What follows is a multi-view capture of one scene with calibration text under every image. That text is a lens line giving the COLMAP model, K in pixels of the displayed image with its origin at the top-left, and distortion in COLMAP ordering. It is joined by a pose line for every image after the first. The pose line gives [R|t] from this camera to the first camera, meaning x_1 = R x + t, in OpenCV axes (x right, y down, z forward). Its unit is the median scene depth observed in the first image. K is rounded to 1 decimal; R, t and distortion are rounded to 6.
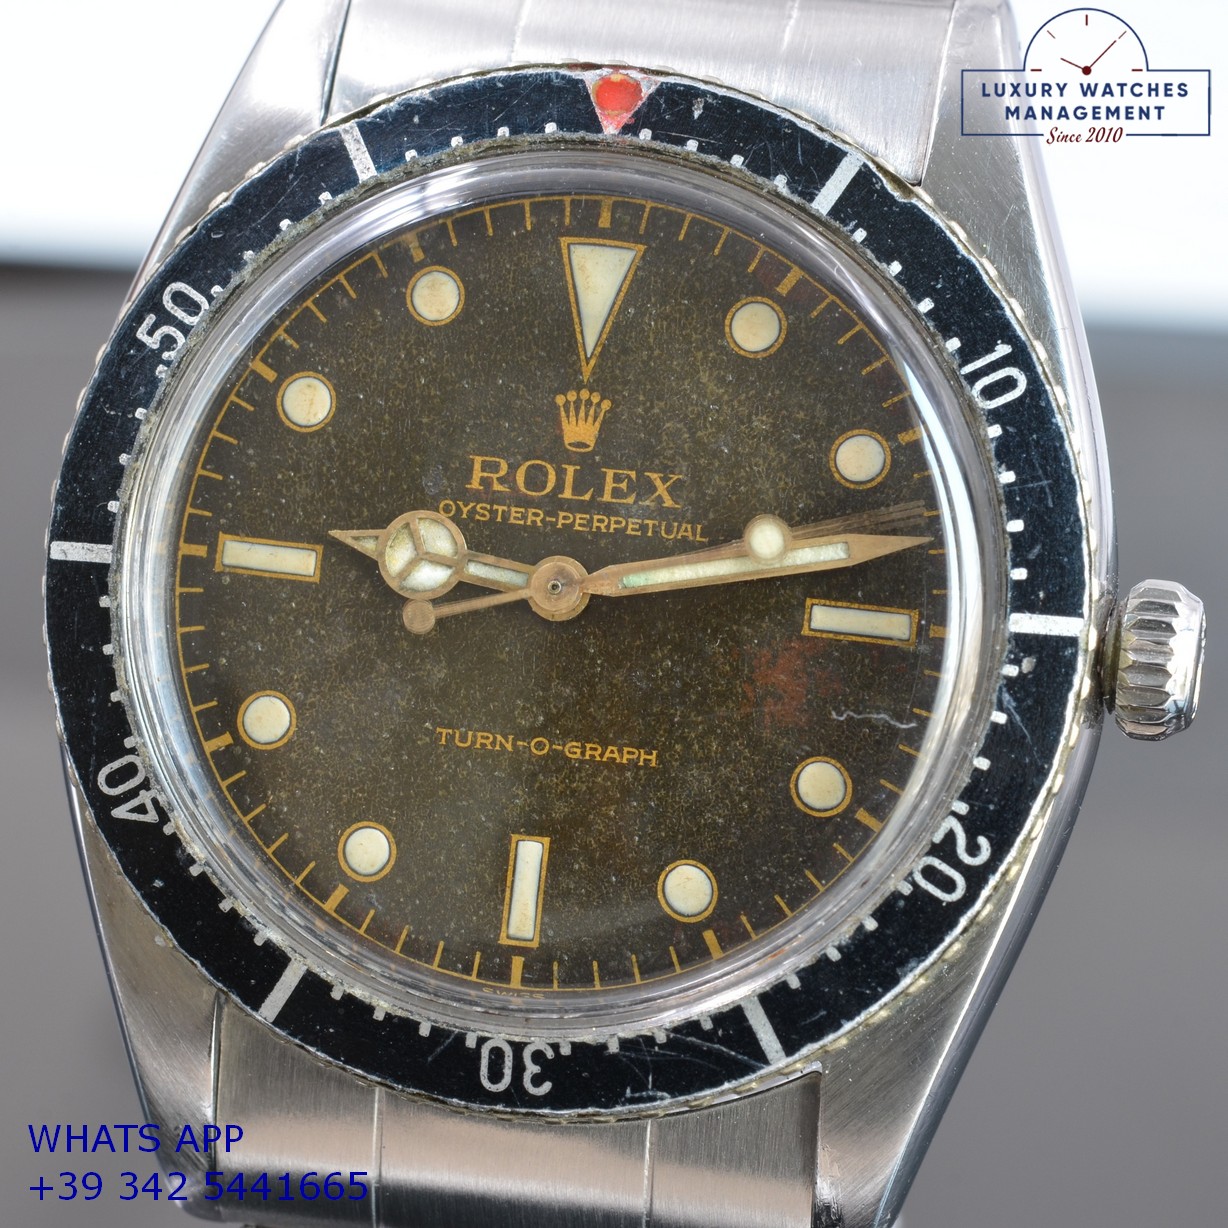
lens RADIAL K [[5309.4, 0, 614.0], [0, 5309.4, 614.0], [0, 0, 1]] dist [-0.268525, 7.062253]
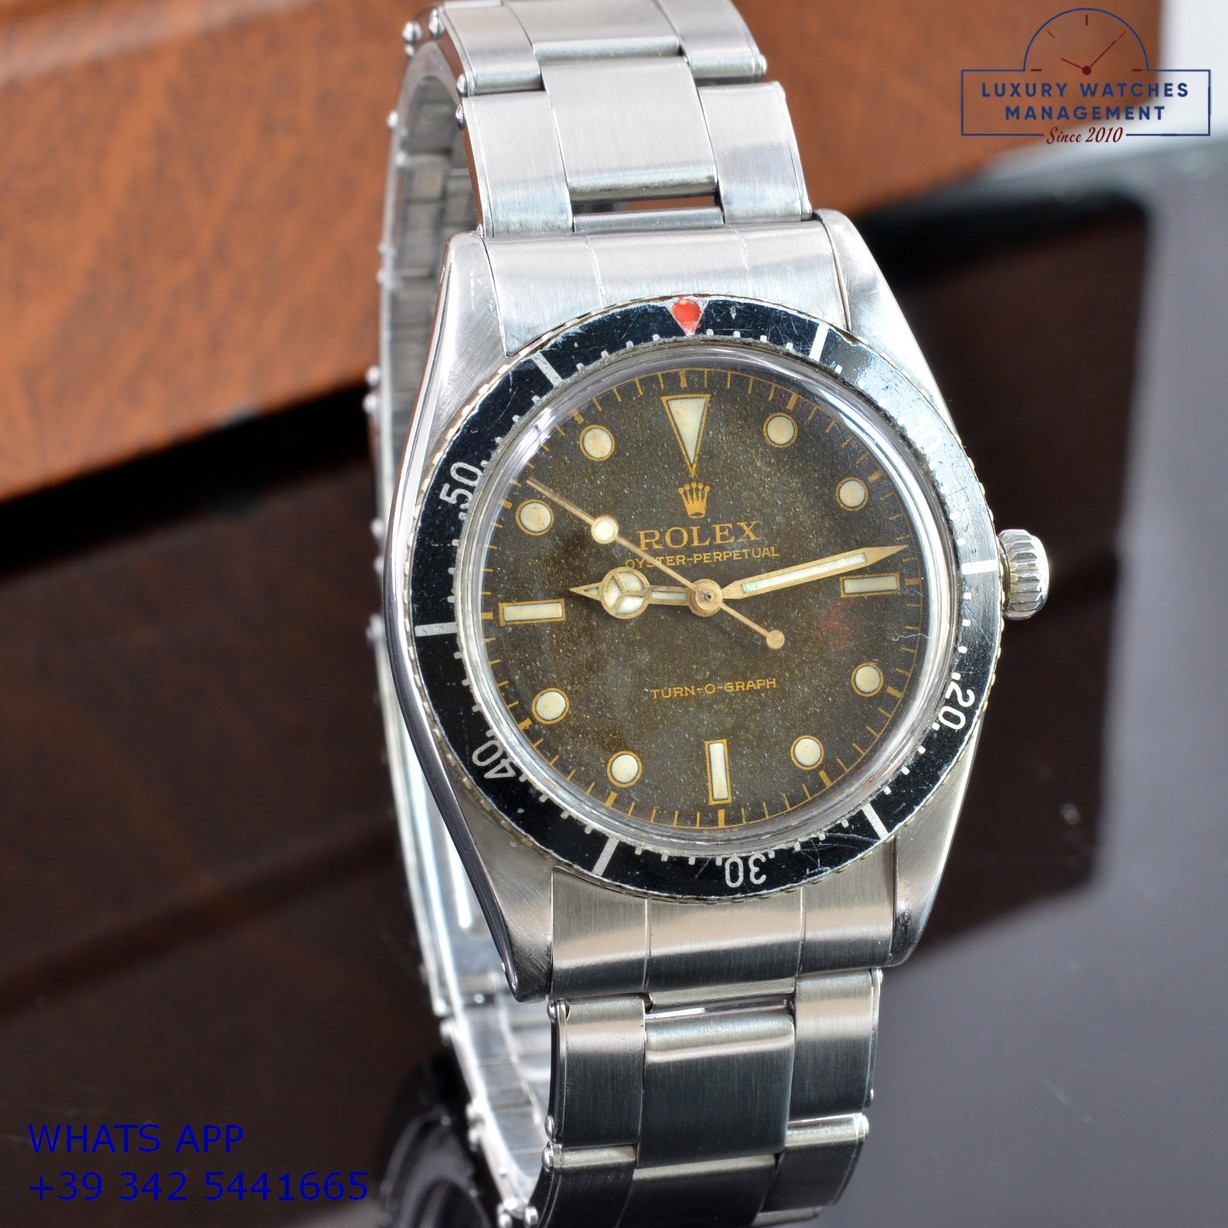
lens RADIAL K [[5309.4, 0, 614.0], [0, 5309.4, 614.0], [0, 0, 1]] dist [-0.268525, 7.062253]
pose [[0.910809, -0.188509, 0.367275, -0.677237], [0.173140, 0.982062, 0.074685, -0.134622], [-0.374765, -0.004434, 0.927109, -0.601666]]
